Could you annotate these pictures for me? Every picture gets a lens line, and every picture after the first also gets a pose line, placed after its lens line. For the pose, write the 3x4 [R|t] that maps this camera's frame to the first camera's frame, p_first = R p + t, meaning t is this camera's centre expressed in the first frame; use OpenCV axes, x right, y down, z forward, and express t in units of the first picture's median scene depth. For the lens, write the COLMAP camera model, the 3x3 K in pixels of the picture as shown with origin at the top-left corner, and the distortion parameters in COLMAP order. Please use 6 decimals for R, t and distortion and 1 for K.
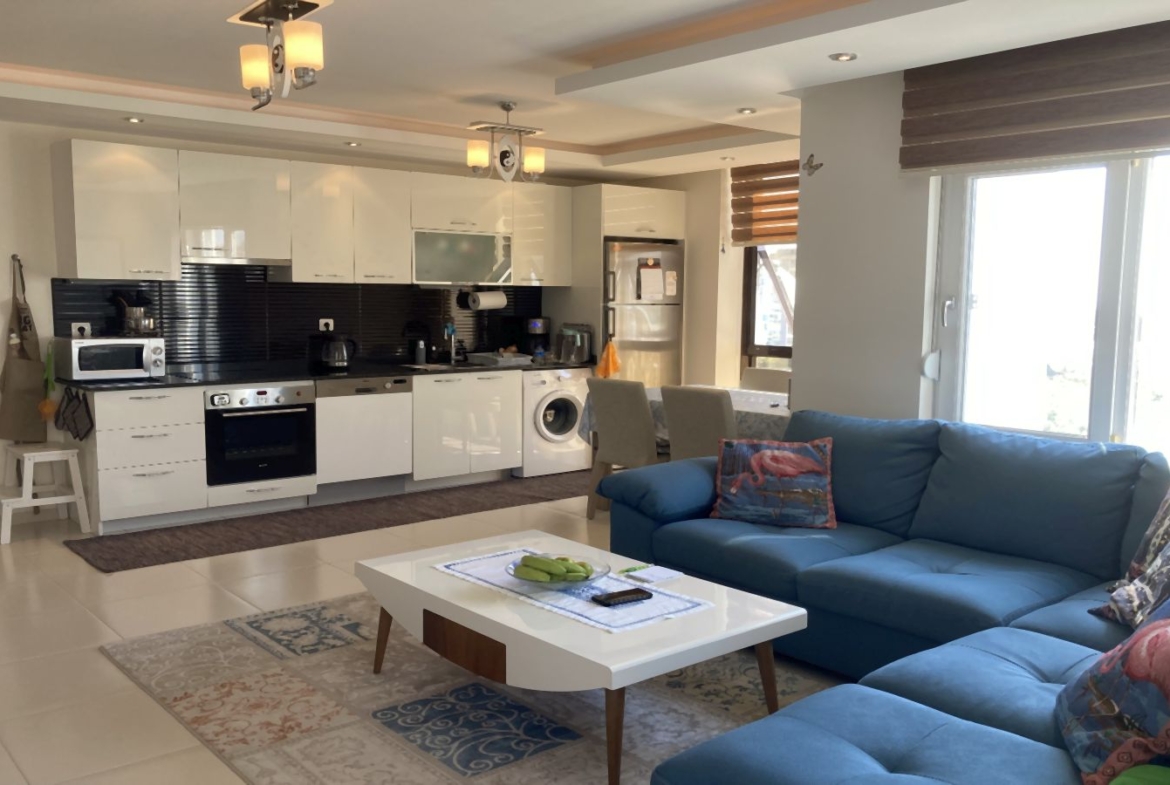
lens RADIAL K [[1025.0, 0, 583.3], [0, 1025.0, 392.8], [0, 0, 1]] dist [0.053808, -0.079917]
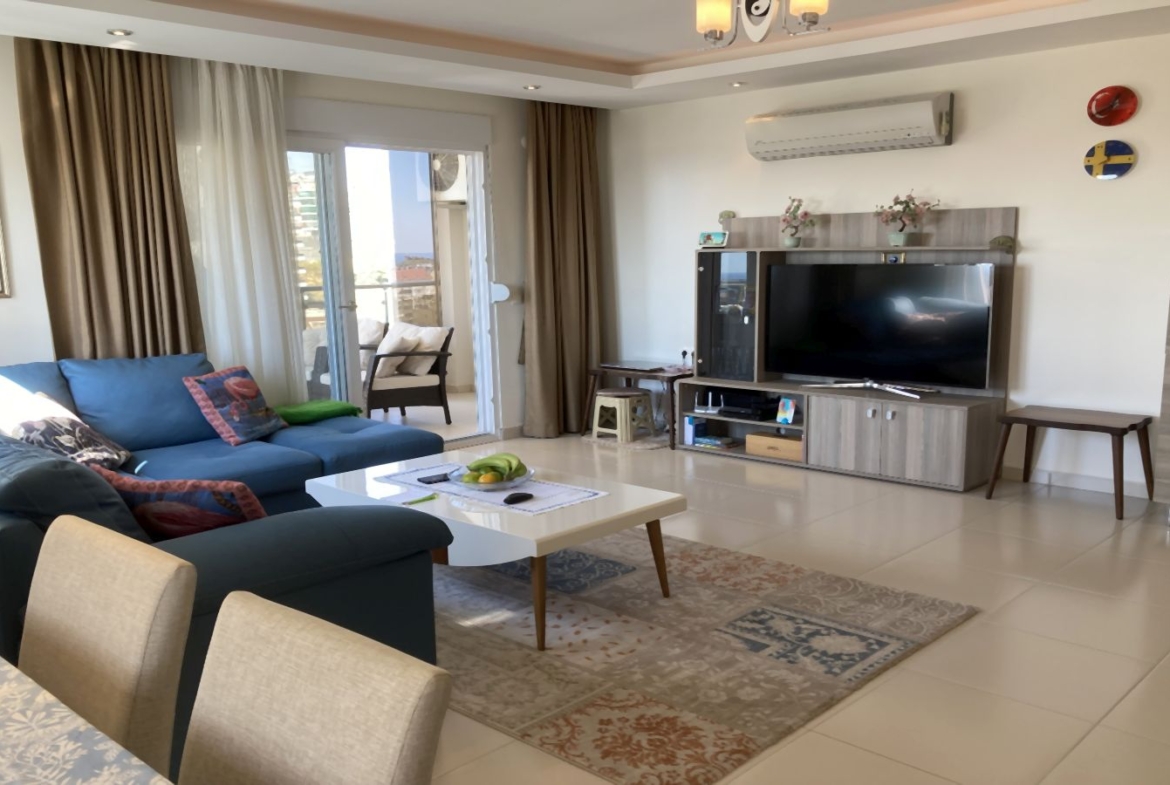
lens RADIAL K [[1025.0, 0, 576.3], [0, 1025.0, 413.8], [0, 0, 1]] dist [0.053808, -0.079917]
pose [[-0.993945, 0.026238, -0.106697, 0.001268], [-0.001791, 0.967071, 0.254501, -0.095464], [0.109861, 0.253151, -0.961169, 1.011565]]
